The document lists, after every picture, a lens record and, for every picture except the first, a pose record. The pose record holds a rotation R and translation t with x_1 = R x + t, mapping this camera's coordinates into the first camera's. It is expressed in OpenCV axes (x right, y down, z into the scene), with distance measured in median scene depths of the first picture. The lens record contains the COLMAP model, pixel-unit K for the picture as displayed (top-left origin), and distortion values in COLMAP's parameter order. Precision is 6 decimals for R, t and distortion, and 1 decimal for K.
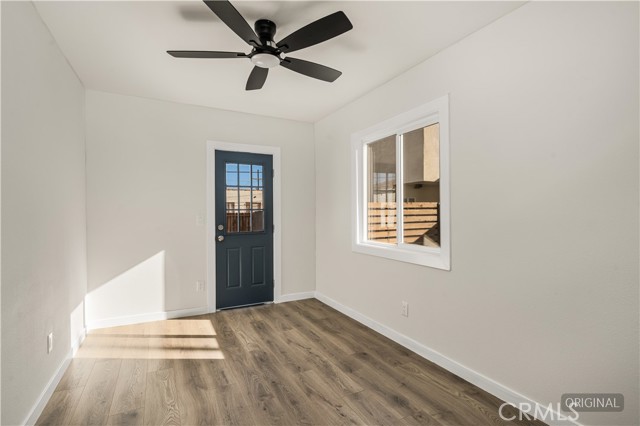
lens RADIAL K [[307.4, 0, 318.8], [0, 307.4, 209.9], [0, 0, 1]] dist [0.002637, 0.000242]
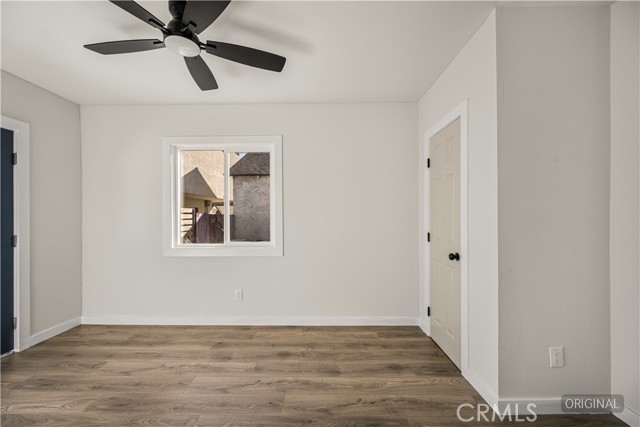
lens RADIAL K [[257.6, 0, 314.5], [0, 257.6, 212.0], [0, 0, 1]] dist [-0.002663, 0.000120]
pose [[0.485200, 0.015651, 0.874263, -0.484411], [-0.003419, 0.999866, -0.016002, 0.005694], [-0.874397, 0.004775, 0.485188, 0.233053]]
